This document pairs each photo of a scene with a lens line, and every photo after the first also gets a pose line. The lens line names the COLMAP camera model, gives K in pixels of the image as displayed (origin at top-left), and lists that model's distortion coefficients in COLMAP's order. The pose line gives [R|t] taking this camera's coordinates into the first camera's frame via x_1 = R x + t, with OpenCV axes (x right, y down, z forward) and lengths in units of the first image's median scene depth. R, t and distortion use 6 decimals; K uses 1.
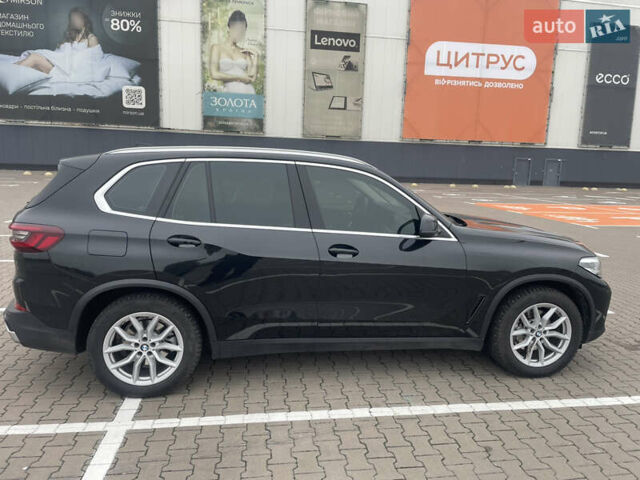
lens RADIAL K [[490.1, 0, 322.1], [0, 490.1, 239.2], [0, 0, 1]] dist [0.081594, -0.096965]
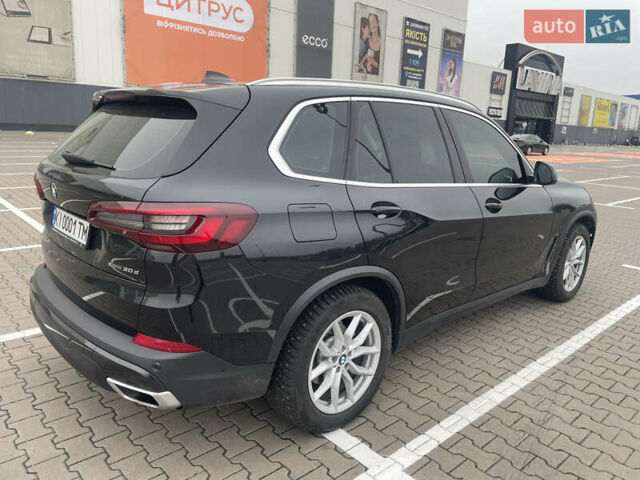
lens RADIAL K [[490.1, 0, 323.6], [0, 490.1, 235.3], [0, 0, 1]] dist [0.081594, -0.096965]
pose [[0.820578, -0.118229, 0.559172, -0.663289], [0.069908, 0.991786, 0.107110, -0.037182], [-0.567243, -0.048802, 0.822103, 0.372568]]
